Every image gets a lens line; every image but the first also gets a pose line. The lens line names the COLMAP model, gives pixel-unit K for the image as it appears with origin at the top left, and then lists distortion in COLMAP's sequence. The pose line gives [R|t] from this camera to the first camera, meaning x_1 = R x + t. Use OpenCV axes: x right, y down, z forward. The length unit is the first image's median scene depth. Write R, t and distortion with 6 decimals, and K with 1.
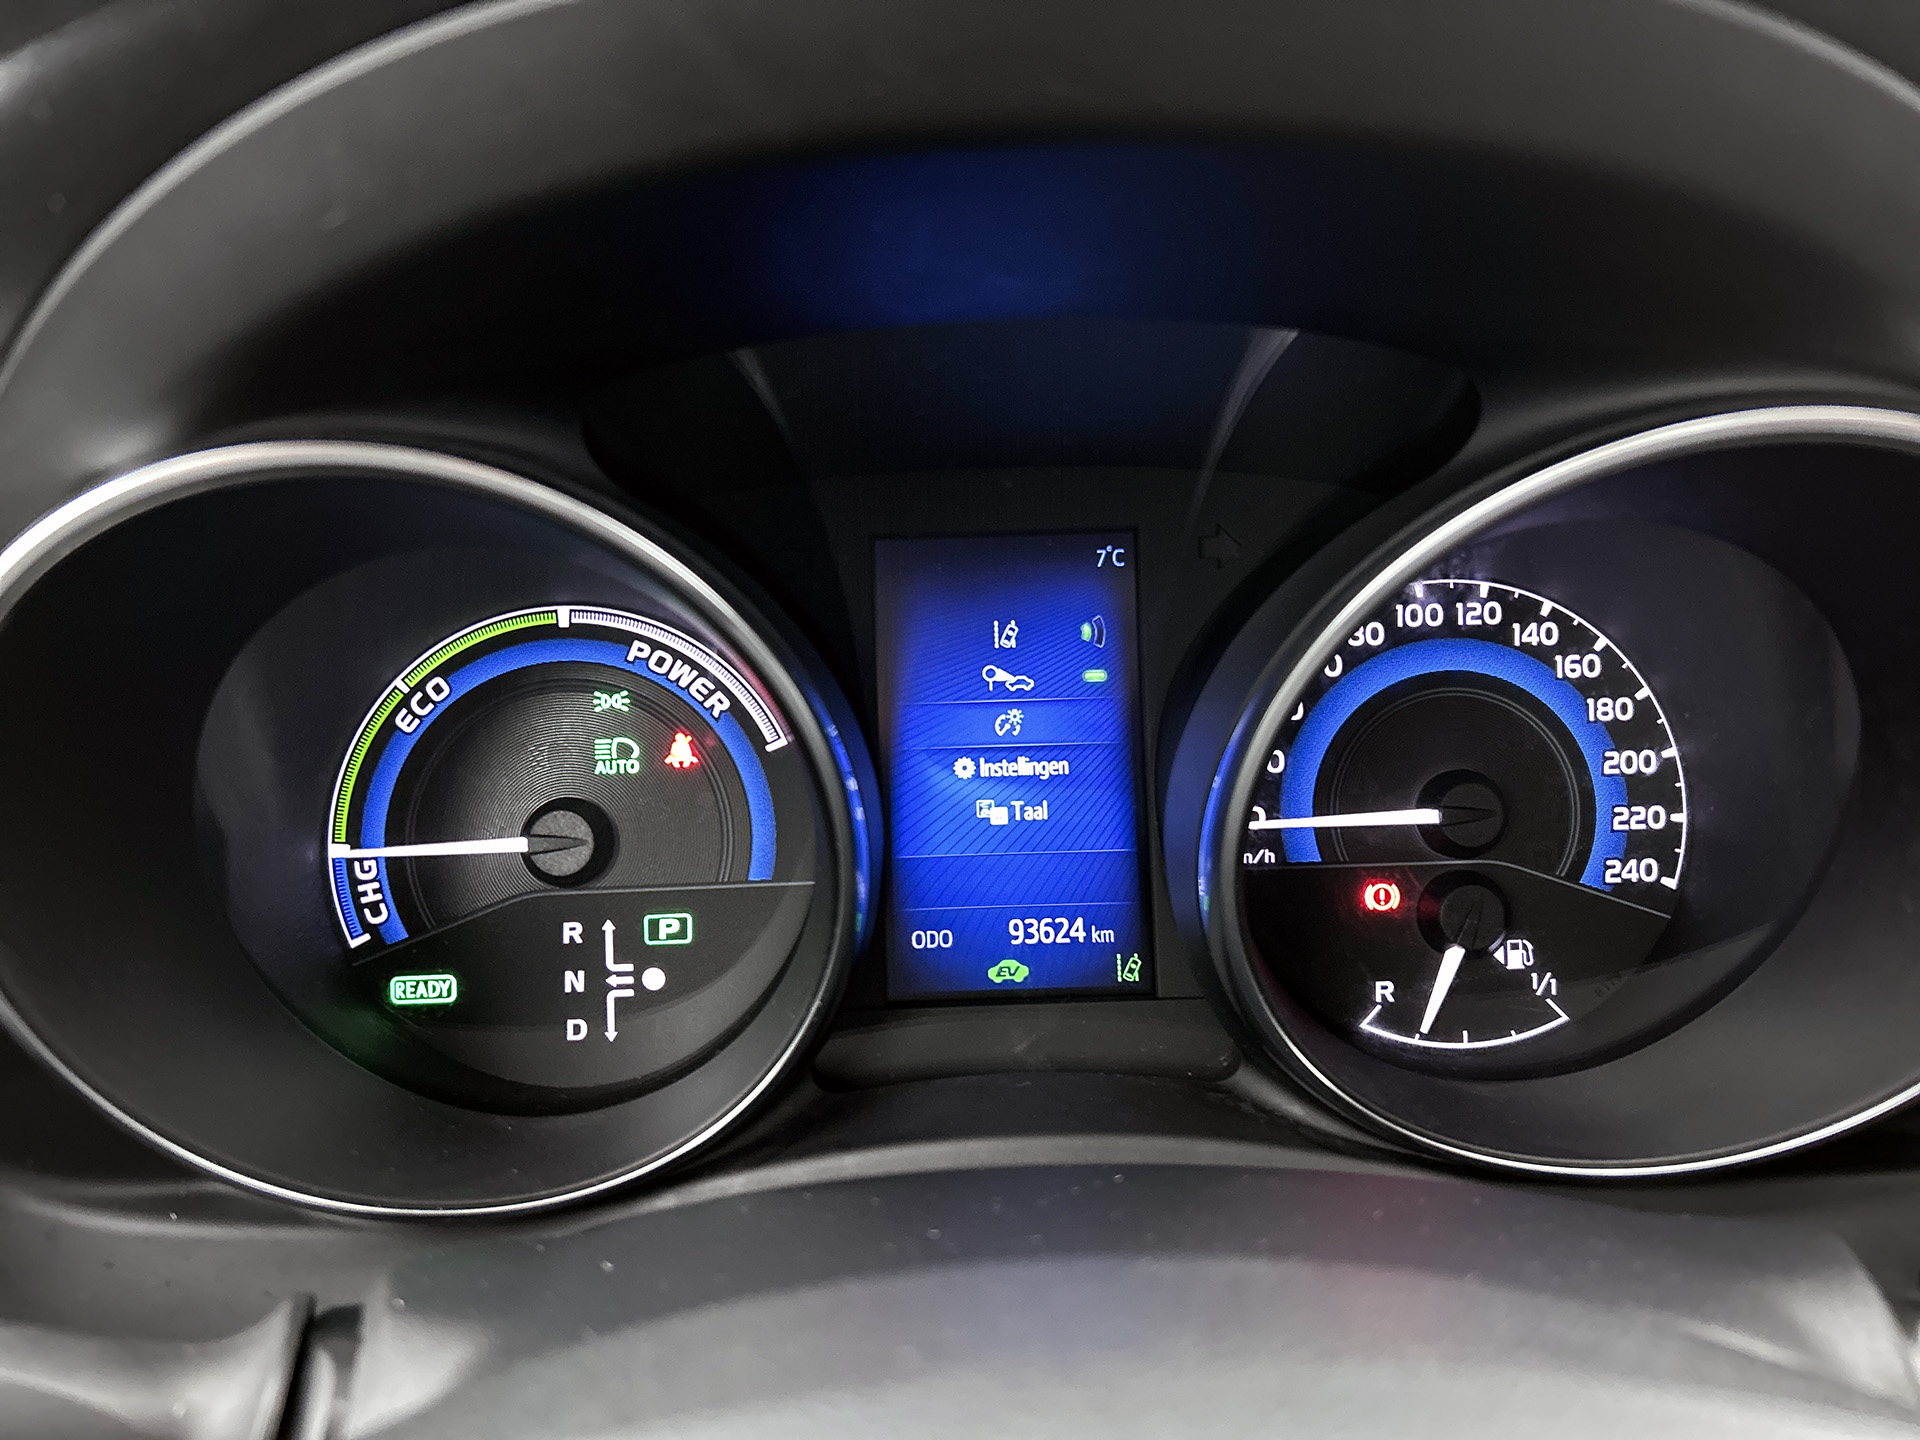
lens RADIAL K [[1481.7, 0, 961.2], [0, 1481.7, 740.7], [0, 0, 1]] dist [0.034335, -0.049305]
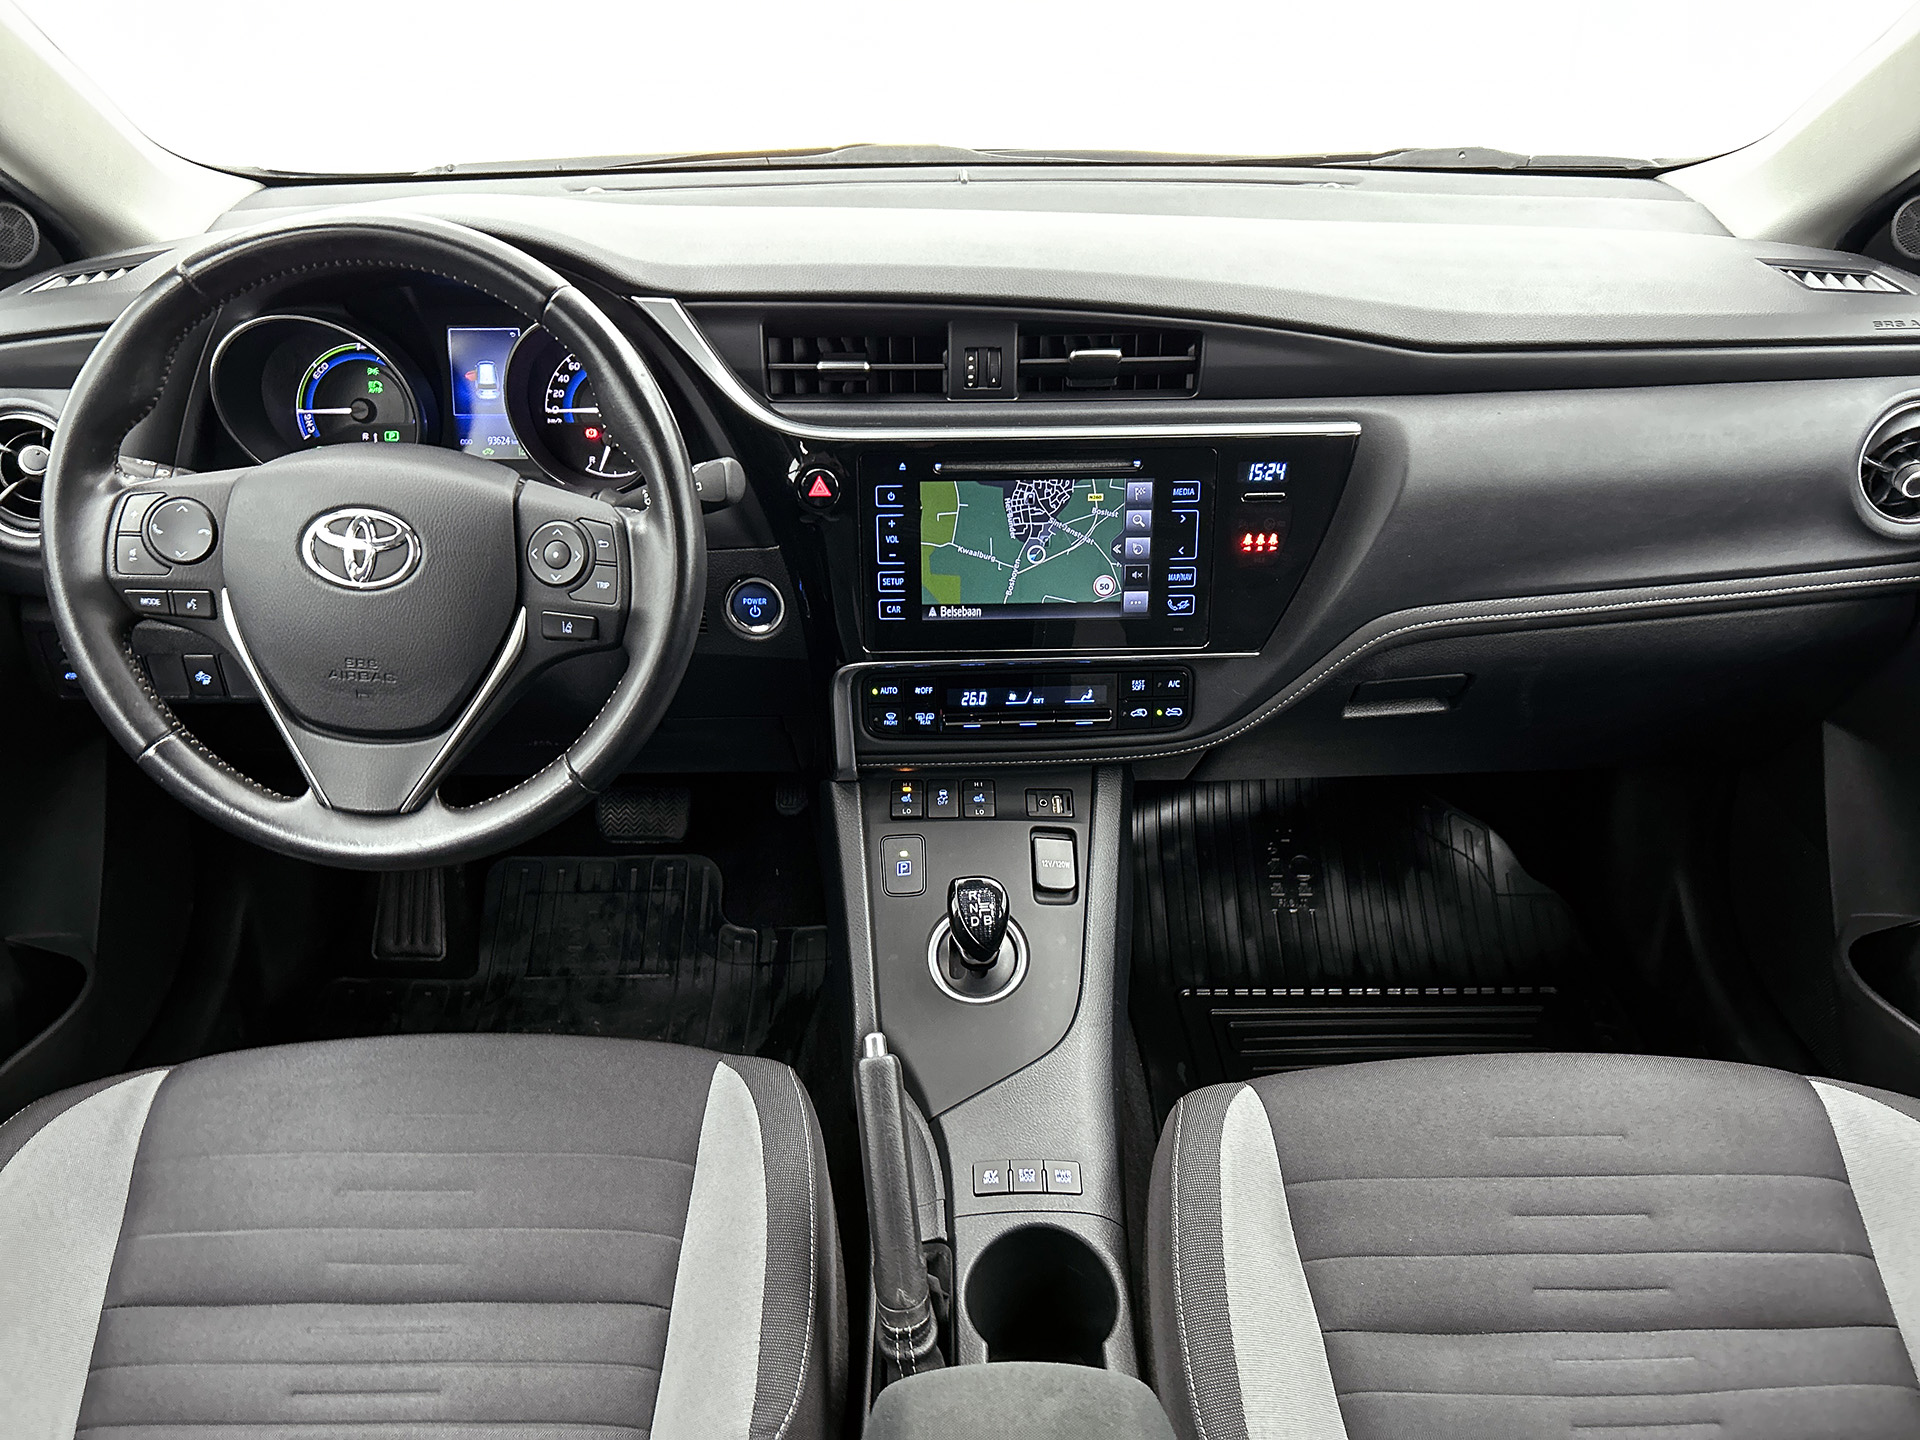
lens RADIAL K [[1481.7, 0, 977.5], [0, 1481.7, 741.2], [0, 0, 1]] dist [0.034335, -0.049305]
pose [[0.999600, 0.028144, 0.002874, 1.233256], [-0.028187, 0.982099, 0.186247, 0.139988], [0.002420, -0.186254, 0.982499, -2.687879]]
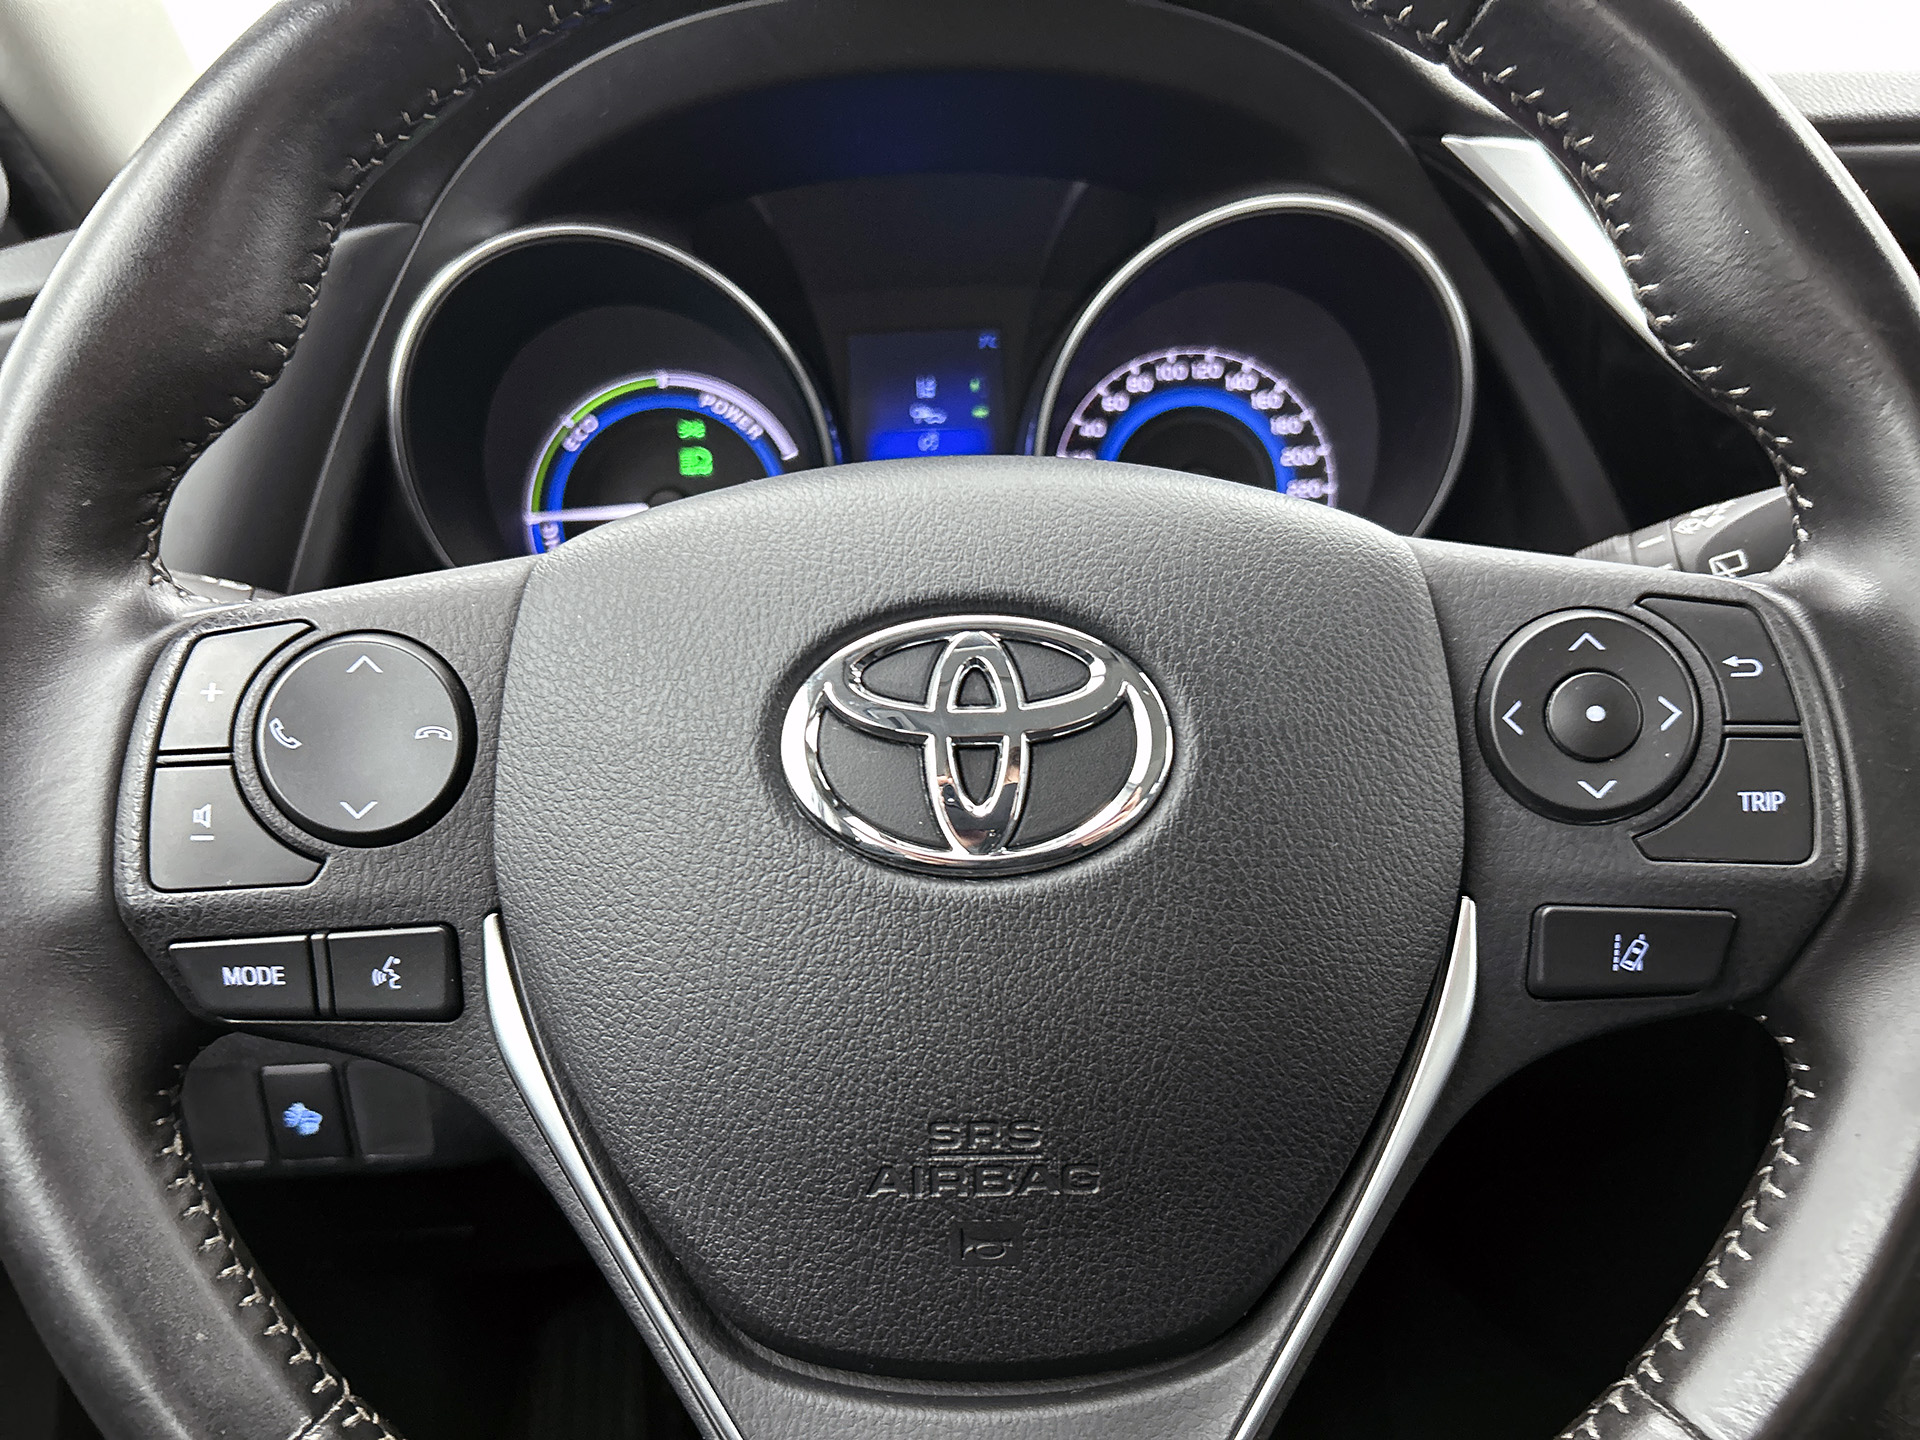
lens RADIAL K [[1481.7, 0, 954.0], [0, 1481.7, 757.4], [0, 0, 1]] dist [0.034335, -0.049305]
pose [[0.999780, -0.020580, 0.004015, 0.046667], [0.020584, 0.999788, -0.000940, 0.350151], [-0.003995, 0.001023, 0.999991, -0.684306]]
